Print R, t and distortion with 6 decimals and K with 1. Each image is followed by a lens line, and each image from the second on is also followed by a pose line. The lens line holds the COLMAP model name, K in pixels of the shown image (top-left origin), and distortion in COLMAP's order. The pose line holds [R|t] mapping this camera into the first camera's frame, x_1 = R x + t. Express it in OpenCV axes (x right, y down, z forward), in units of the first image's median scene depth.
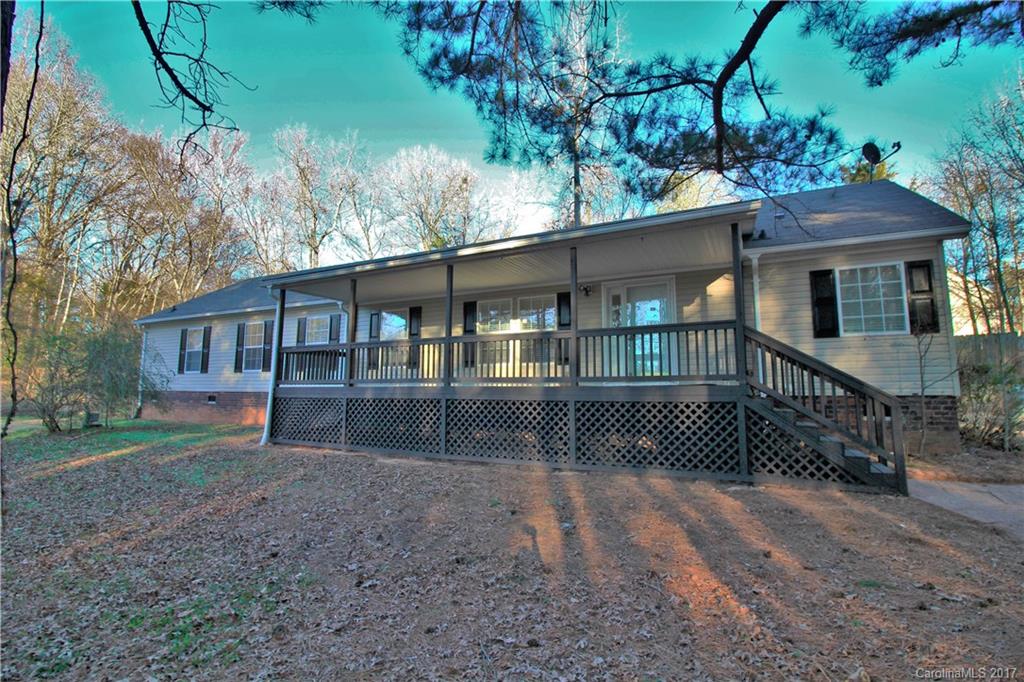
lens RADIAL K [[475.4, 0, 512.0], [0, 475.4, 341.0], [0, 0, 1]] dist [0.000608, -0.000220]
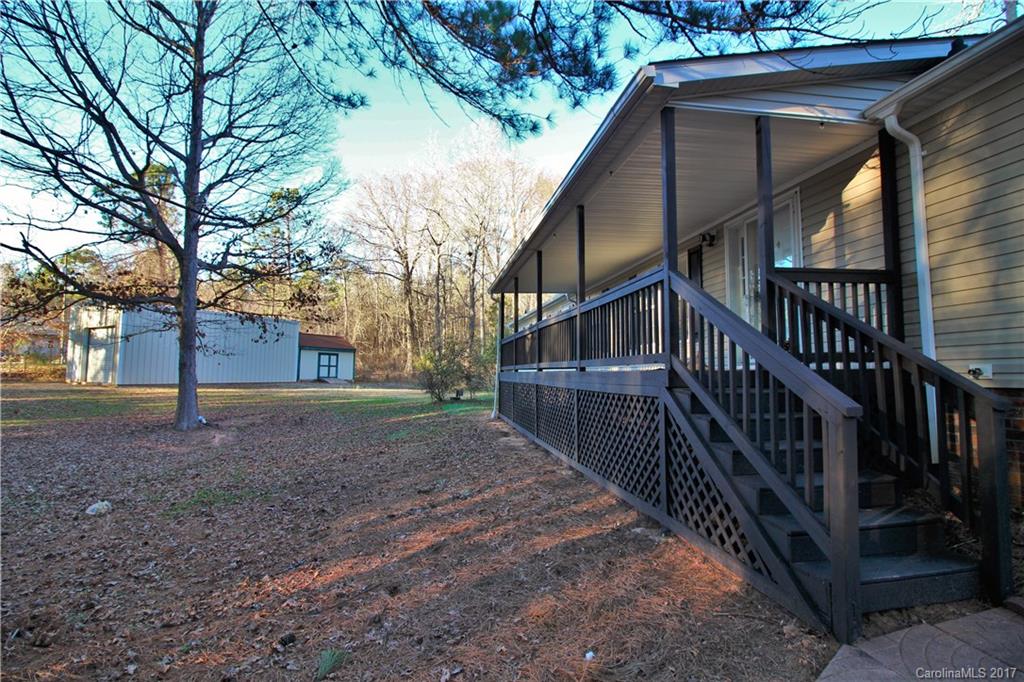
lens RADIAL K [[475.4, 0, 512.0], [0, 475.4, 341.0], [0, 0, 1]] dist [0.000608, -0.000220]
pose [[0.590923, -0.056078, -0.804776, 0.553005], [0.088191, 0.996093, -0.004654, 0.025678], [0.801893, -0.068223, 0.593560, 0.306555]]
